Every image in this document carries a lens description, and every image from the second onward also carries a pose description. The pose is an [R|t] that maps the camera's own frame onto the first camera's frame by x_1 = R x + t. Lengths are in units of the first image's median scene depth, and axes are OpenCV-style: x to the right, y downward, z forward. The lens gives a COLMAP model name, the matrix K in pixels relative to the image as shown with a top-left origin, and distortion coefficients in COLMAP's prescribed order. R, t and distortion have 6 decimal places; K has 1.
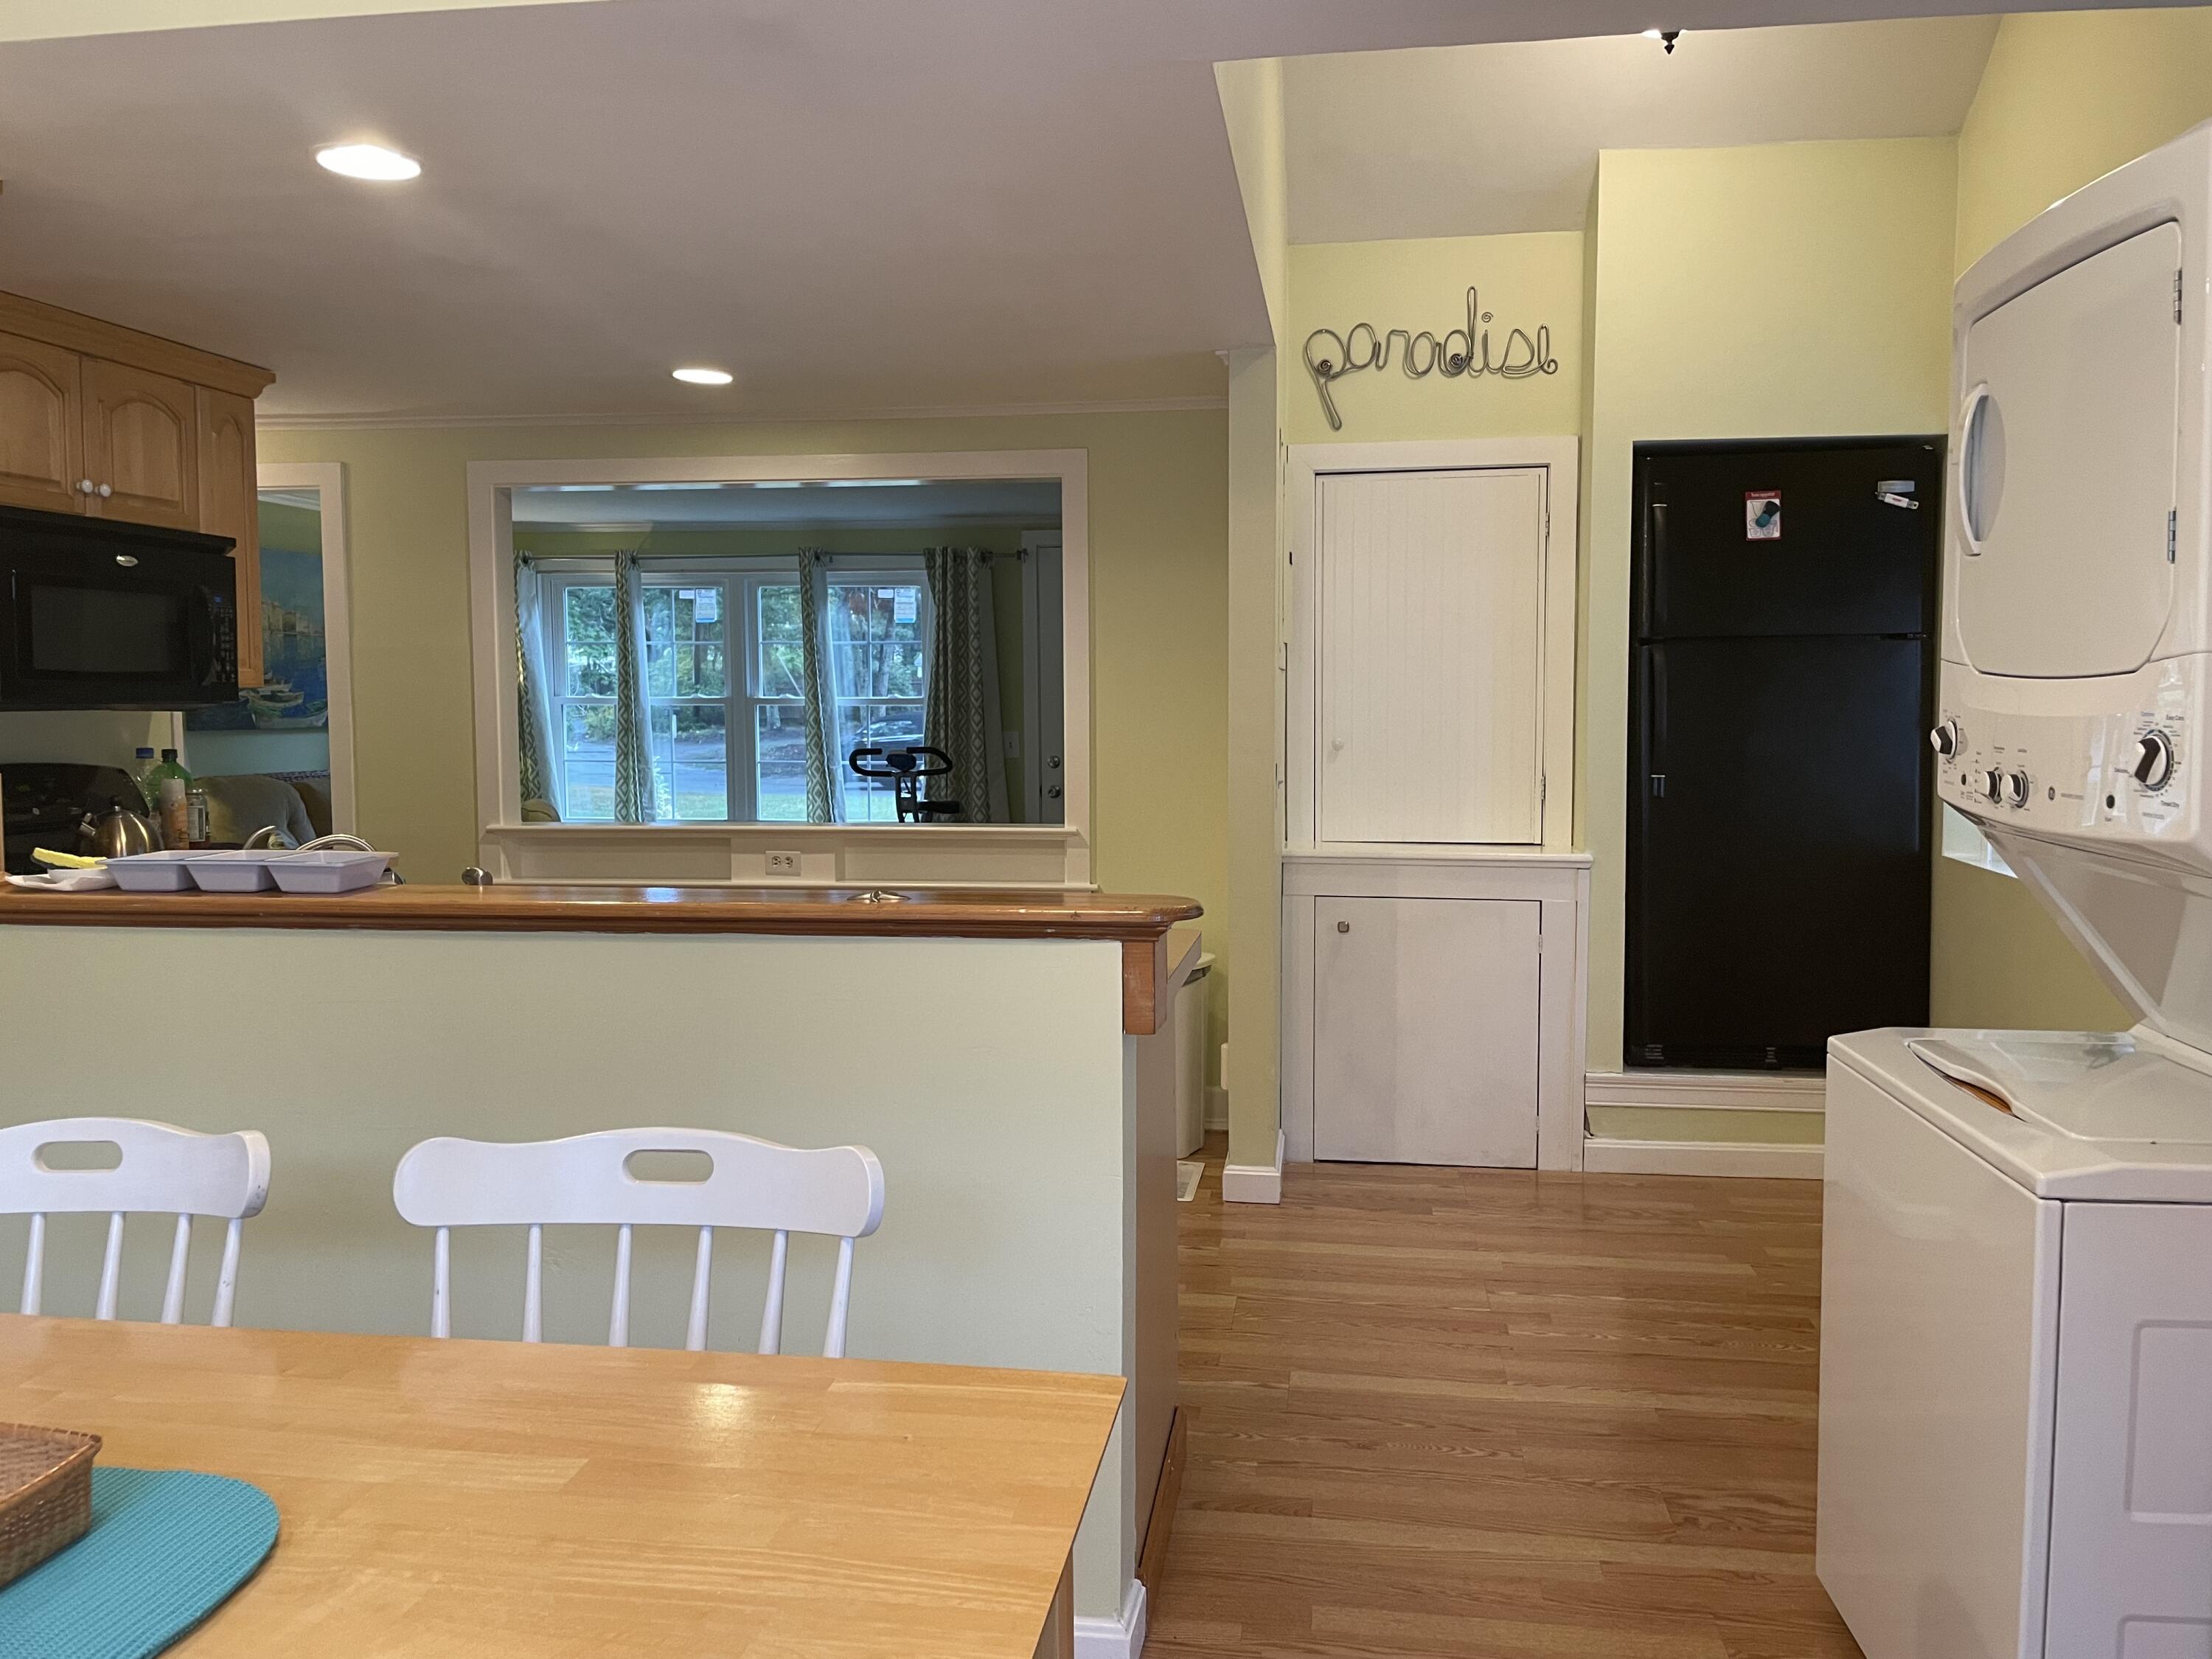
lens RADIAL K [[1649.7, 0, 1106.0], [0, 1649.7, 829.5], [0, 0, 1]] dist [0.070120, -0.067596]
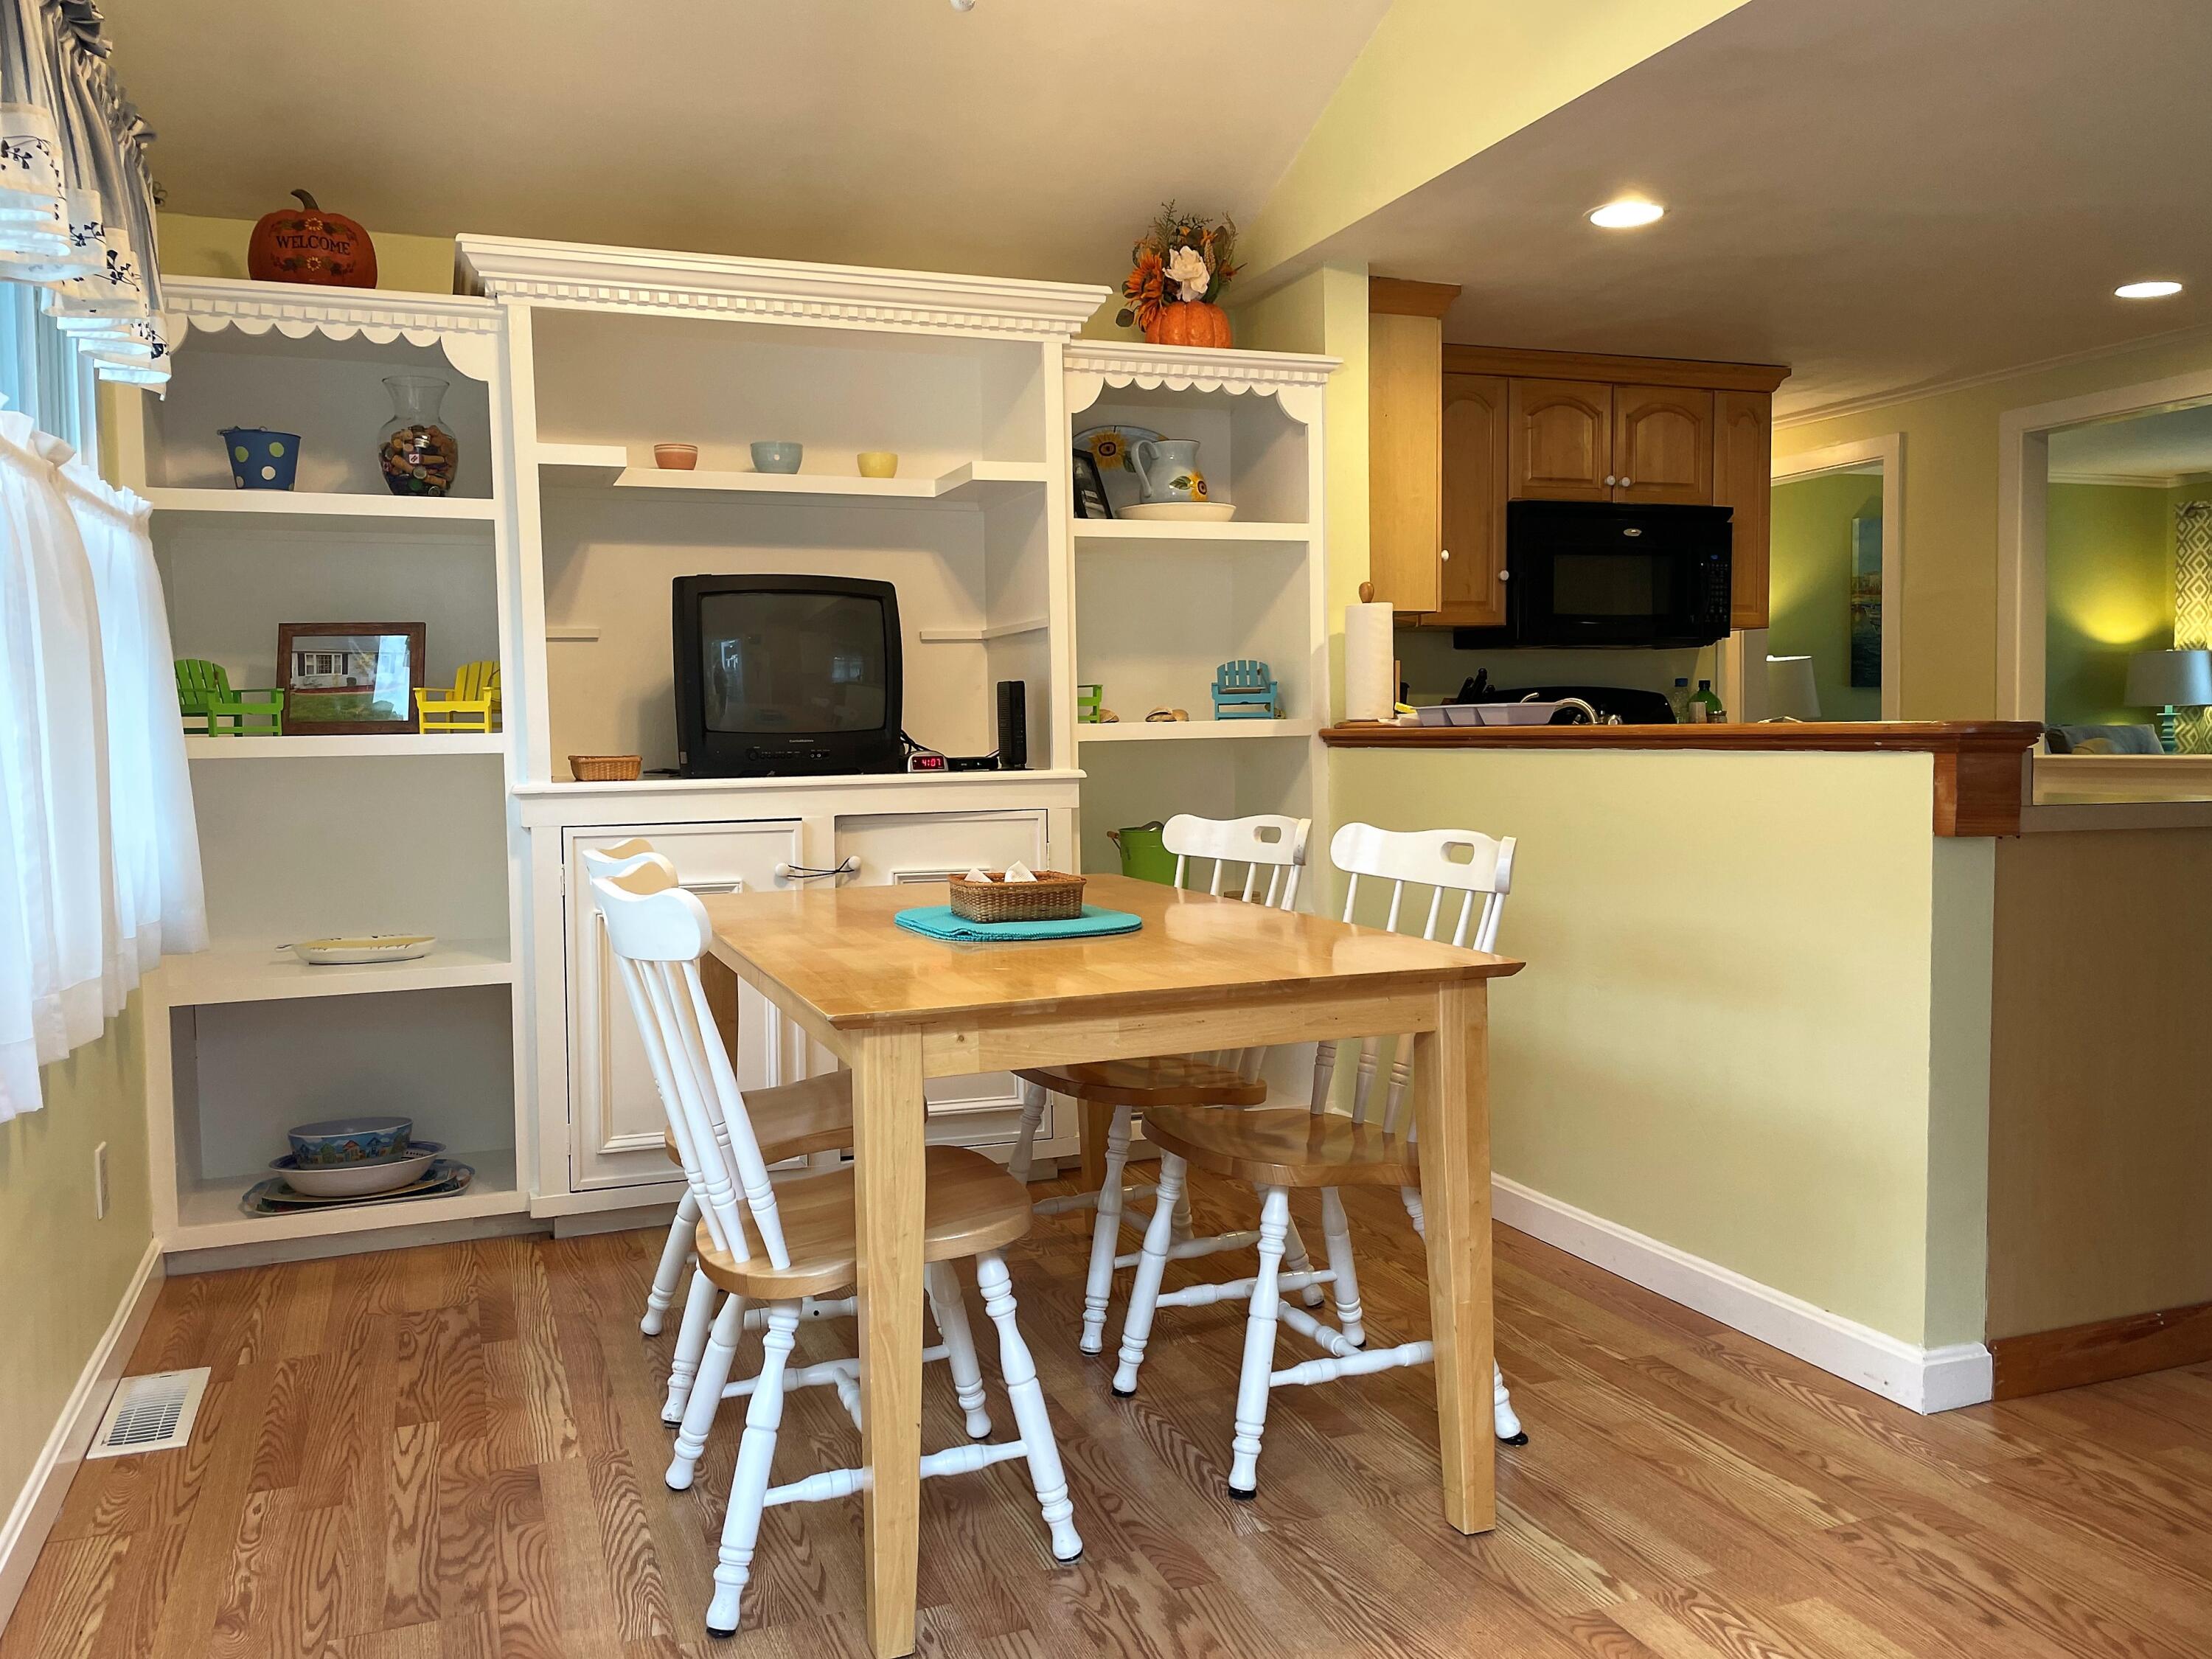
lens RADIAL K [[1649.7, 0, 1106.0], [0, 1649.7, 829.5], [0, 0, 1]] dist [0.070120, -0.067596]
pose [[0.499677, 0.055597, -0.864426, 0.355822], [-0.055942, 0.997926, 0.031846, 0.056903], [0.864404, 0.032445, 0.501751, -0.032035]]
